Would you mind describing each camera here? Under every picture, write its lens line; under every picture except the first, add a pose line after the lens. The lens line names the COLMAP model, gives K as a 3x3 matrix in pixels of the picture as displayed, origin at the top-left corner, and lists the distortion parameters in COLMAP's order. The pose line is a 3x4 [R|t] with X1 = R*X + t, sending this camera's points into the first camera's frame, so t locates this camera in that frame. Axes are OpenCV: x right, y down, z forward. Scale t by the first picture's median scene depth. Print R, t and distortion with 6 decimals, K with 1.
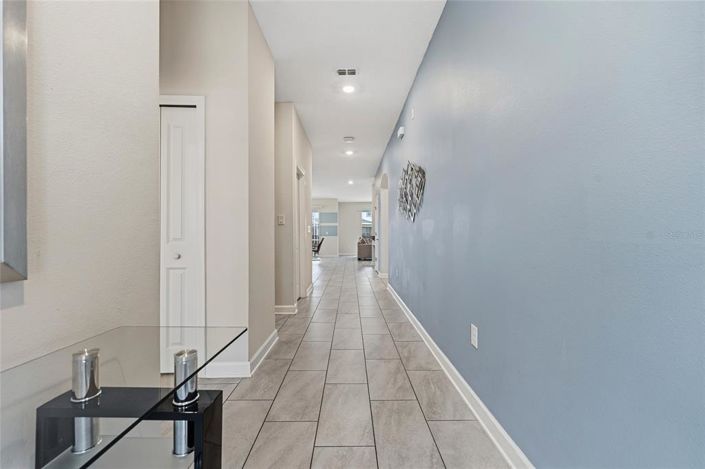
lens RADIAL K [[283.3, 0, 353.0], [0, 283.3, 235.5], [0, 0, 1]] dist [-0.001072, -0.000039]
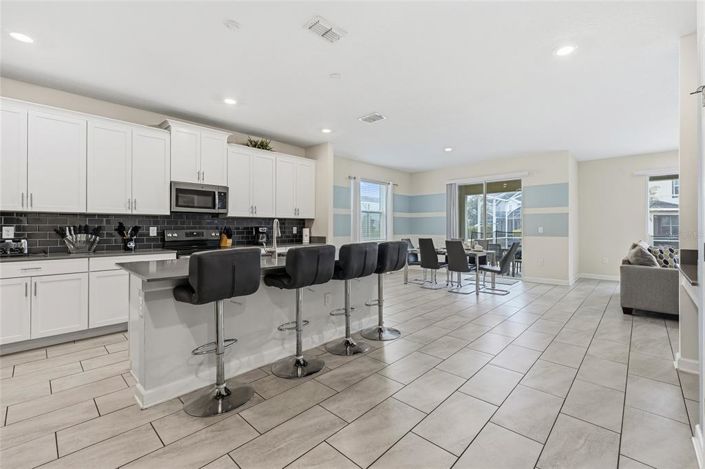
lens RADIAL K [[306.2, 0, 354.7], [0, 306.2, 230.1], [0, 0, 1]] dist [-0.000643, -0.000097]
pose [[0.720126, -0.006106, -0.693816, 0.034179], [0.006252, 0.999978, -0.002310, -0.009100], [0.693815, -0.002674, 0.720148, 0.446006]]
